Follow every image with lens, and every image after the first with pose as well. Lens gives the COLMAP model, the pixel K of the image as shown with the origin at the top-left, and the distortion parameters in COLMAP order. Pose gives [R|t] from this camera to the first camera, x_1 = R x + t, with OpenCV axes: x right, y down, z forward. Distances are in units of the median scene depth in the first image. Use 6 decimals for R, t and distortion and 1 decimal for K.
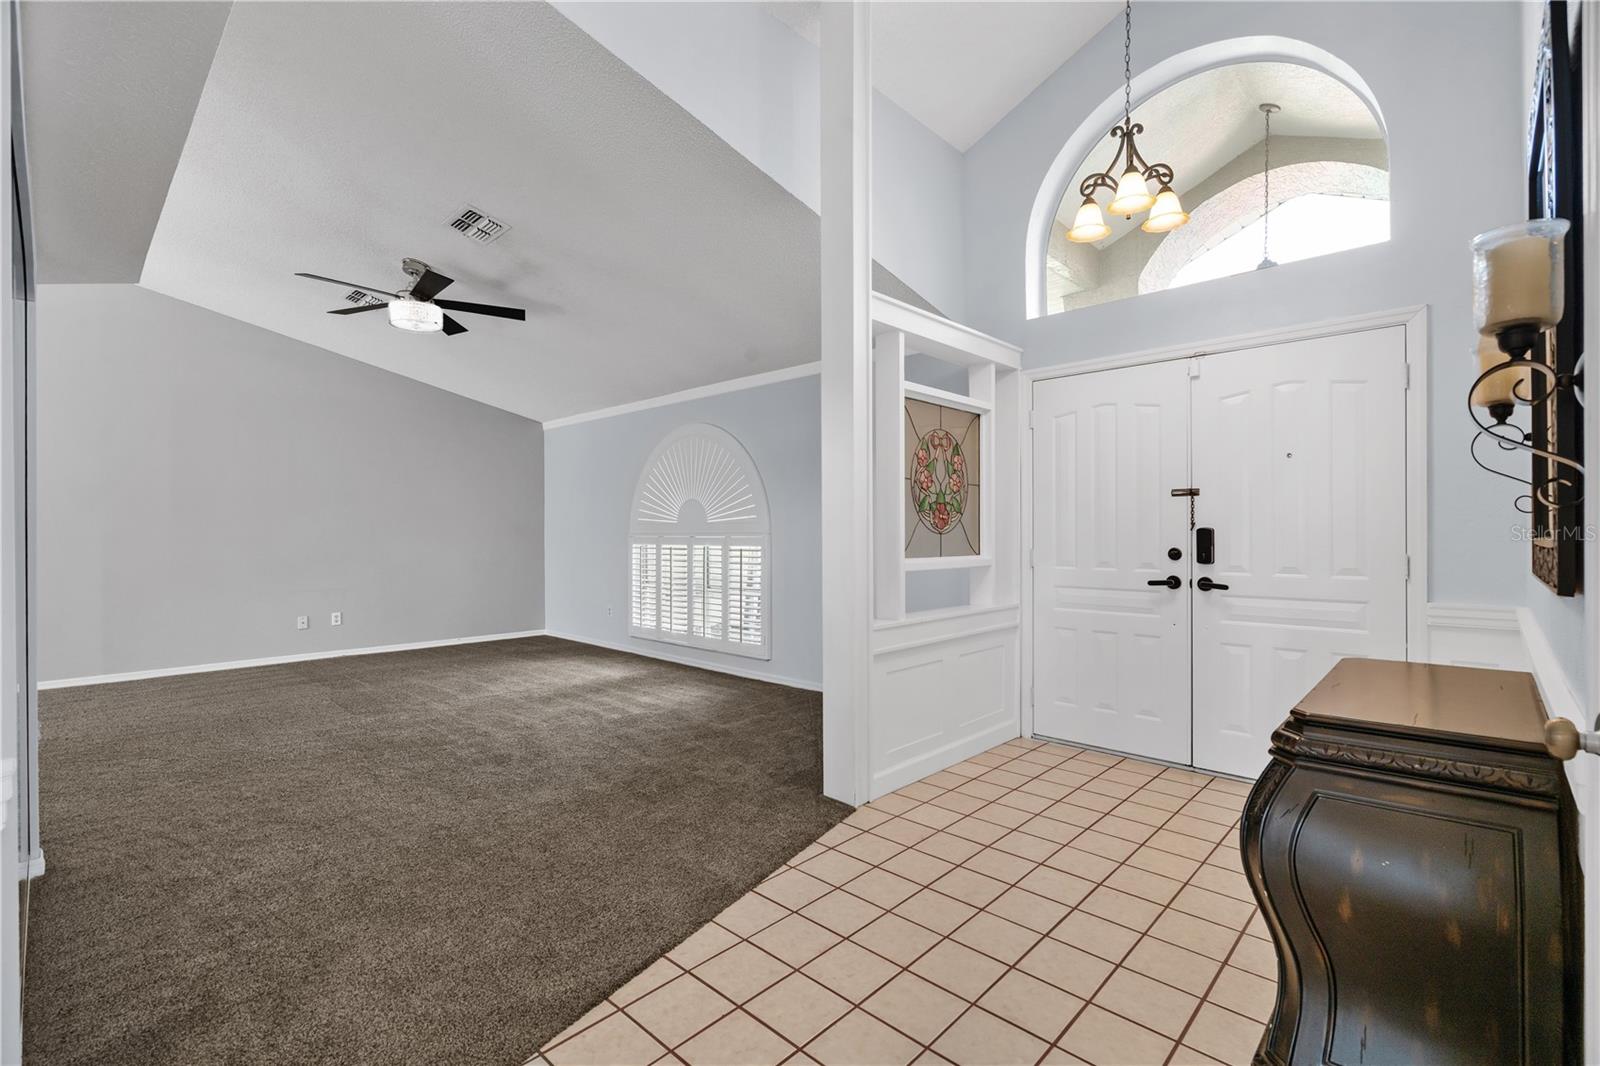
lens RADIAL K [[715.8, 0, 796.9], [0, 715.8, 534.7], [0, 0, 1]] dist [-0.003608, 0.000787]
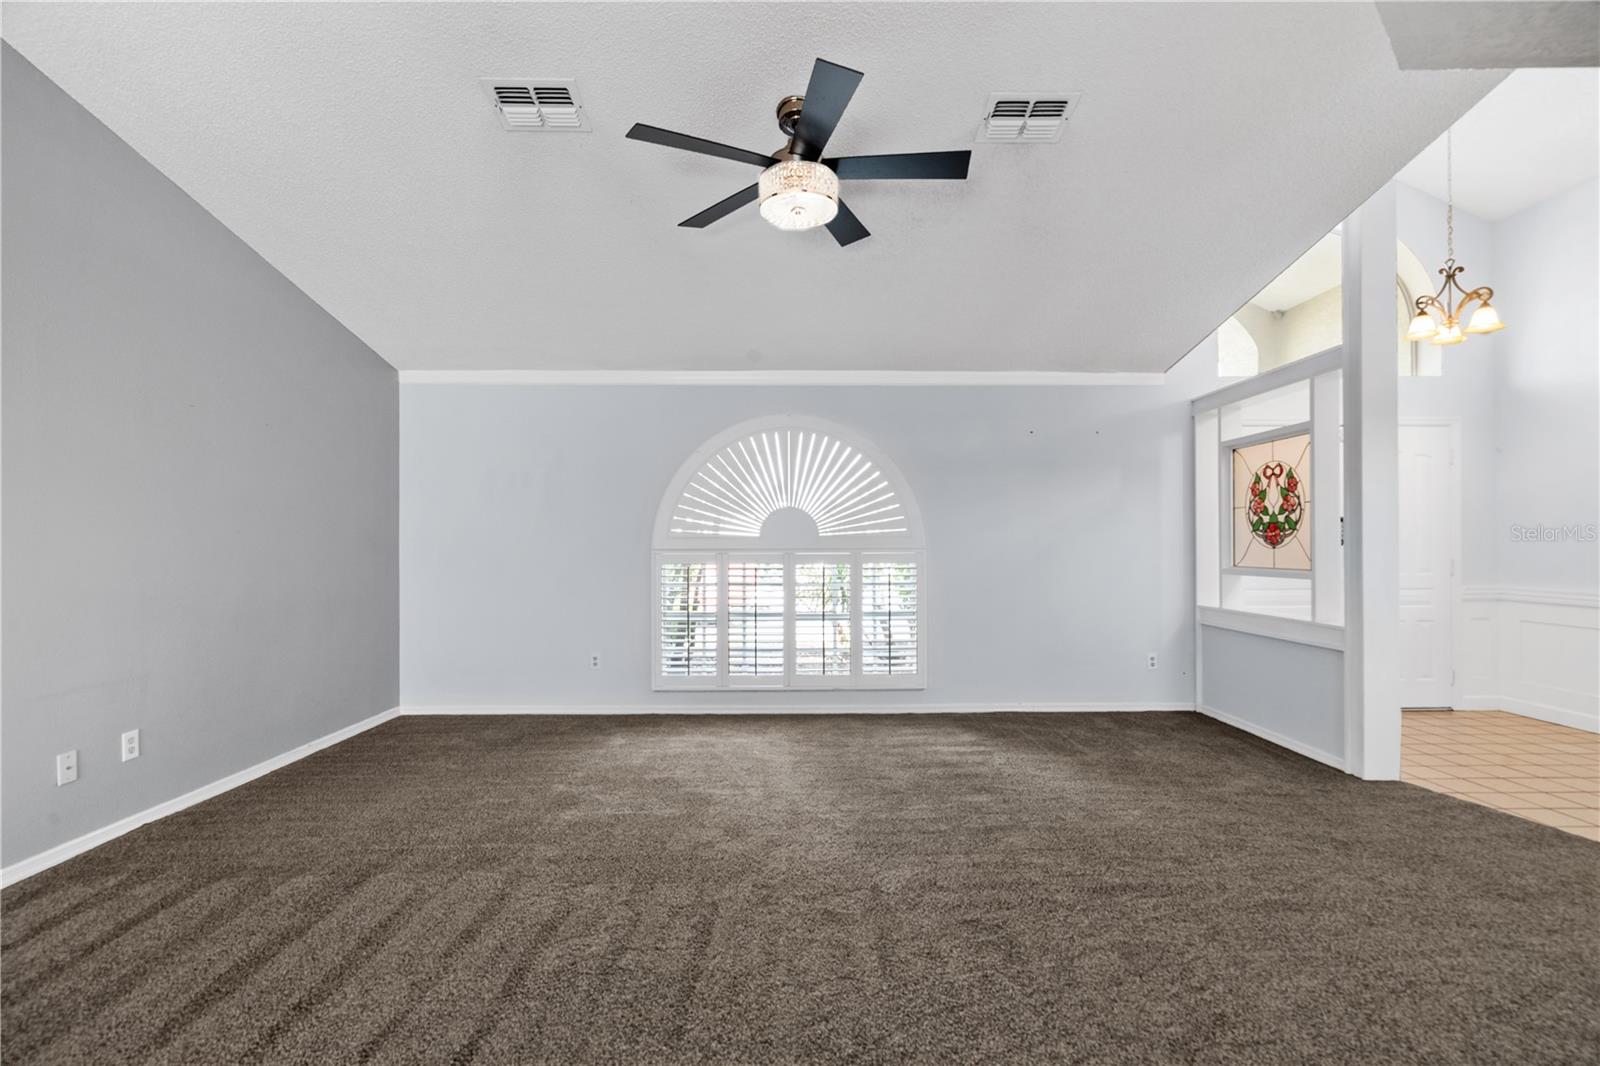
lens RADIAL K [[715.8, 0, 796.9], [0, 715.8, 534.7], [0, 0, 1]] dist [-0.003608, 0.000787]
pose [[0.713031, 0.009888, 0.701063, -1.219919], [0.003902, 0.999829, -0.018071, -0.006158], [-0.701122, 0.015621, 0.712870, 0.724113]]
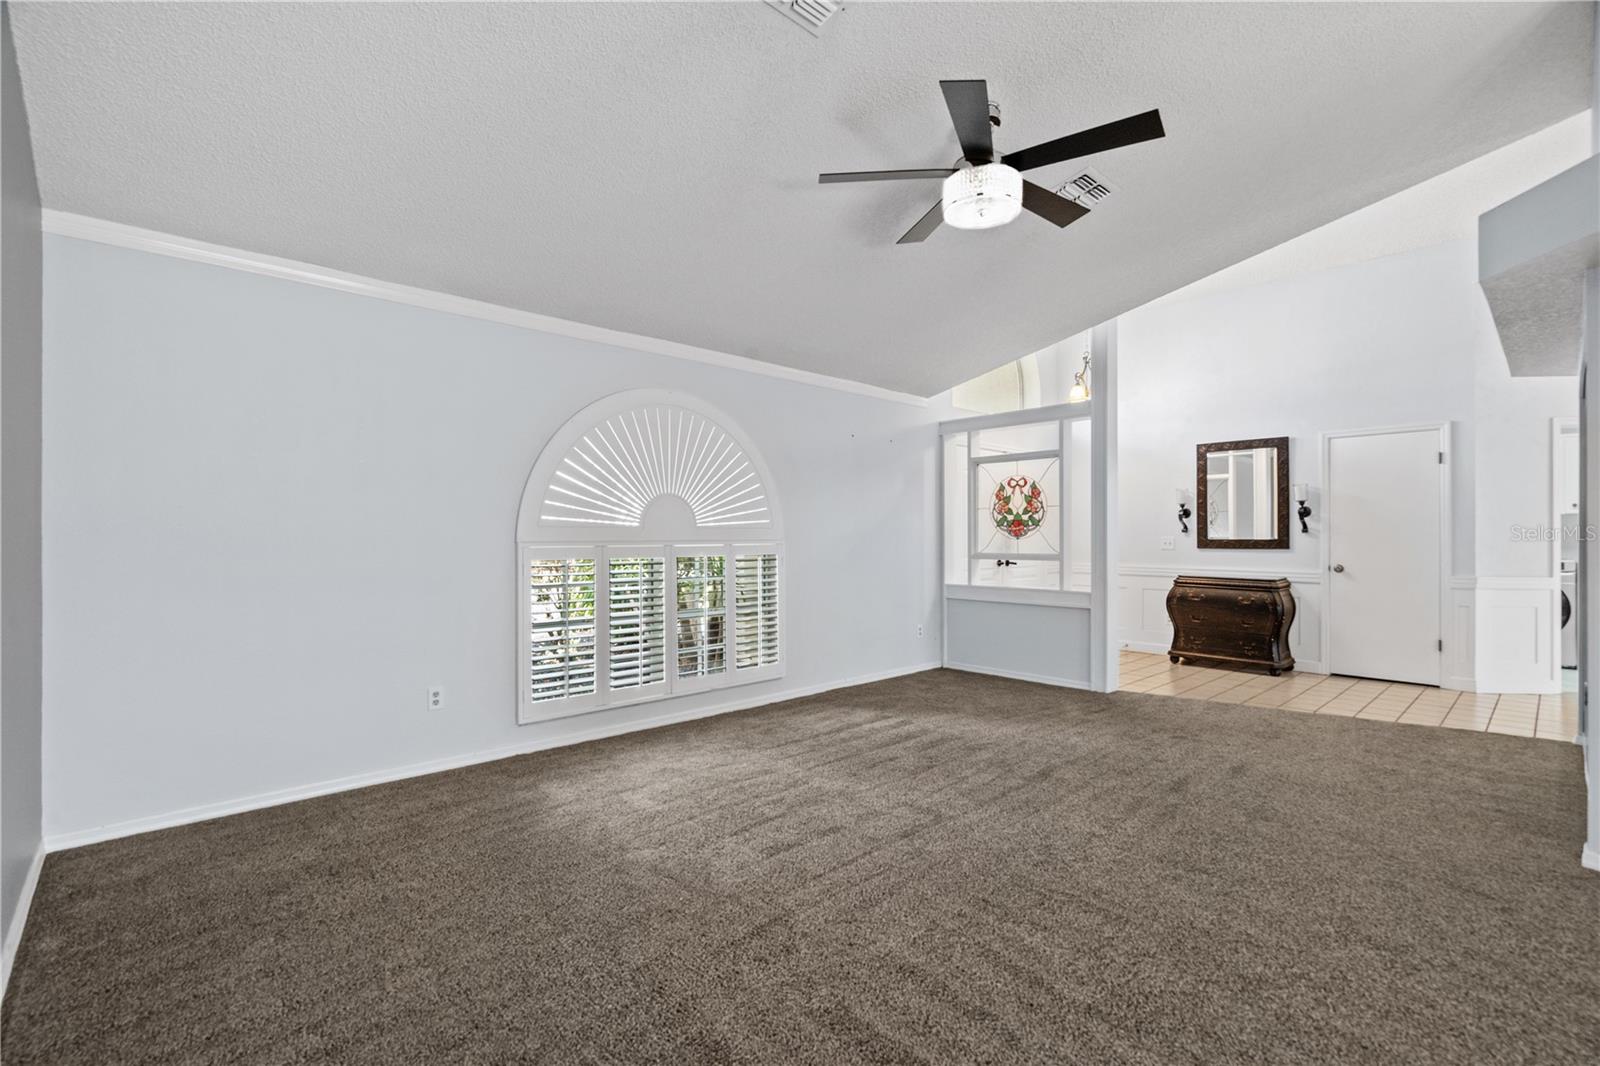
lens RADIAL K [[715.8, 0, 796.9], [0, 715.8, 534.7], [0, 0, 1]] dist [-0.003608, 0.000787]
pose [[0.060280, 0.004512, 0.998171, -1.485965], [0.006025, 0.999970, -0.004884, -0.007022], [-0.998163, 0.006309, 0.060251, 1.438211]]
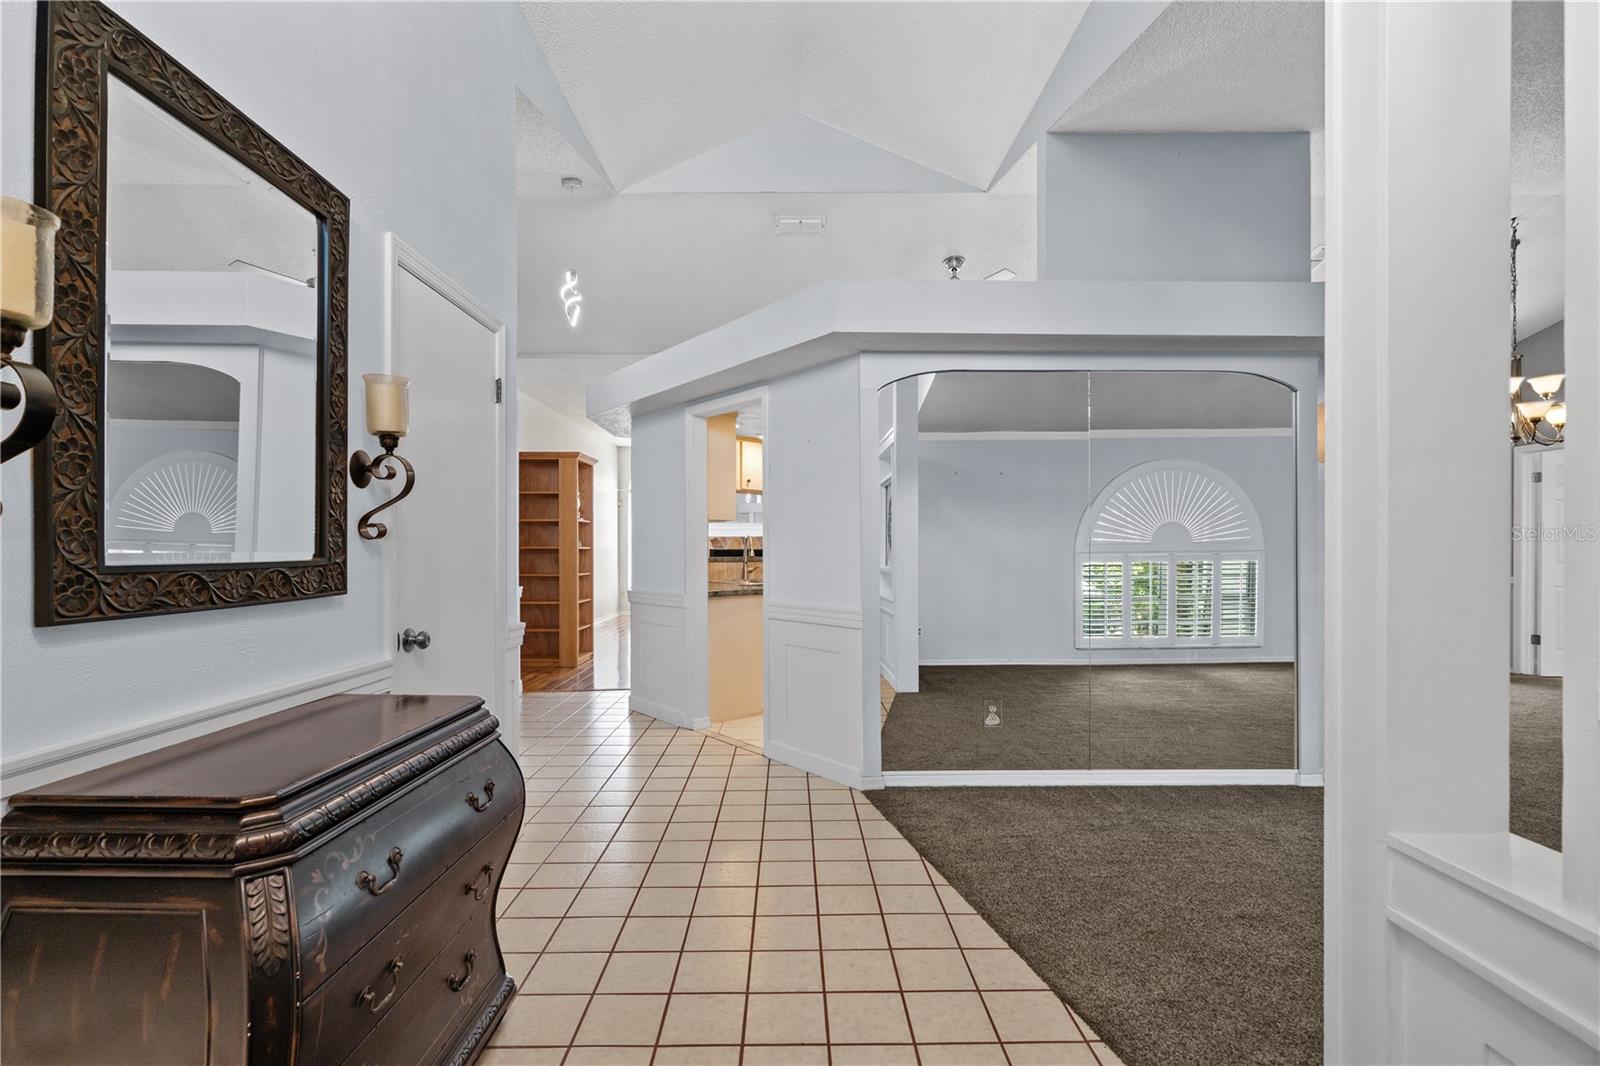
lens RADIAL K [[735.1, 0, 793.0], [0, 735.1, 549.2], [0, 0, 1]] dist [-0.002828, 0.000684]
pose [[-0.718776, 0.004298, -0.695228, 0.480055], [0.000652, 0.999985, 0.005508, -0.006764], [0.695241, 0.003506, -0.718768, 0.919253]]
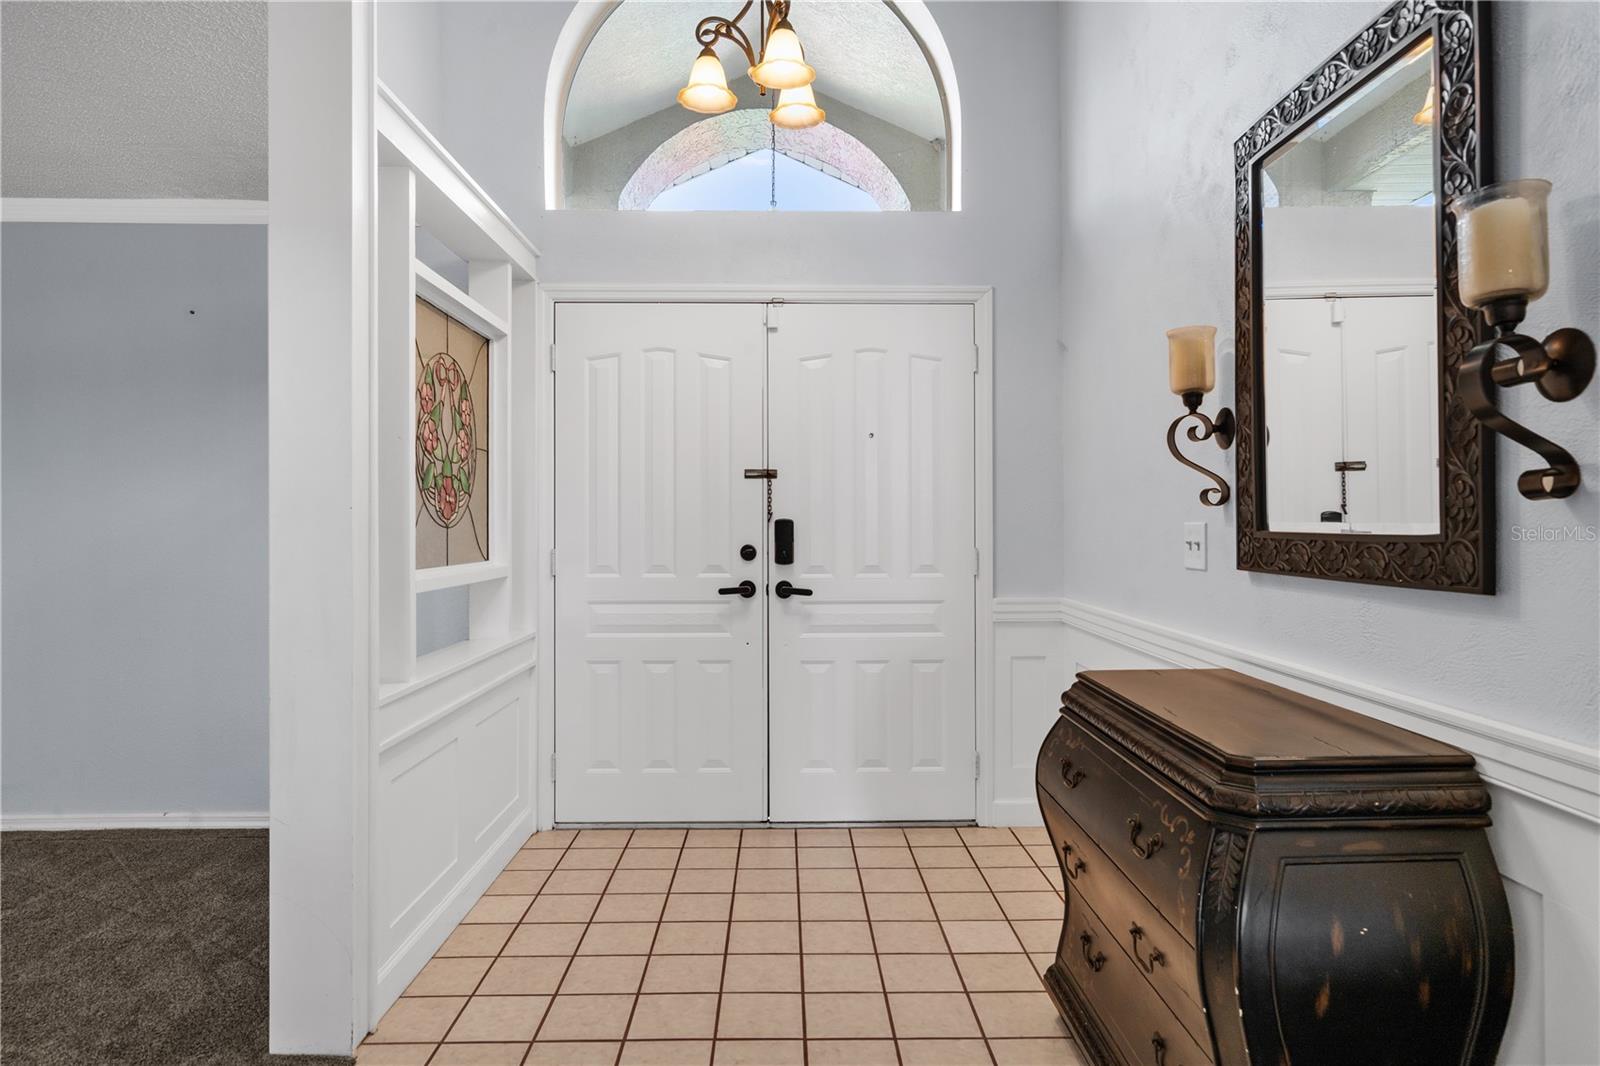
lens RADIAL K [[919.0, 0, 797.2], [0, 919.0, 518.8], [0, 0, 1]] dist [0.001799, 0.001738]
pose [[0.711222, 0.003508, 0.702959, -0.135348], [0.002983, 0.999963, -0.008007, -0.001574], [-0.702961, 0.007792, 0.711186, 0.250901]]
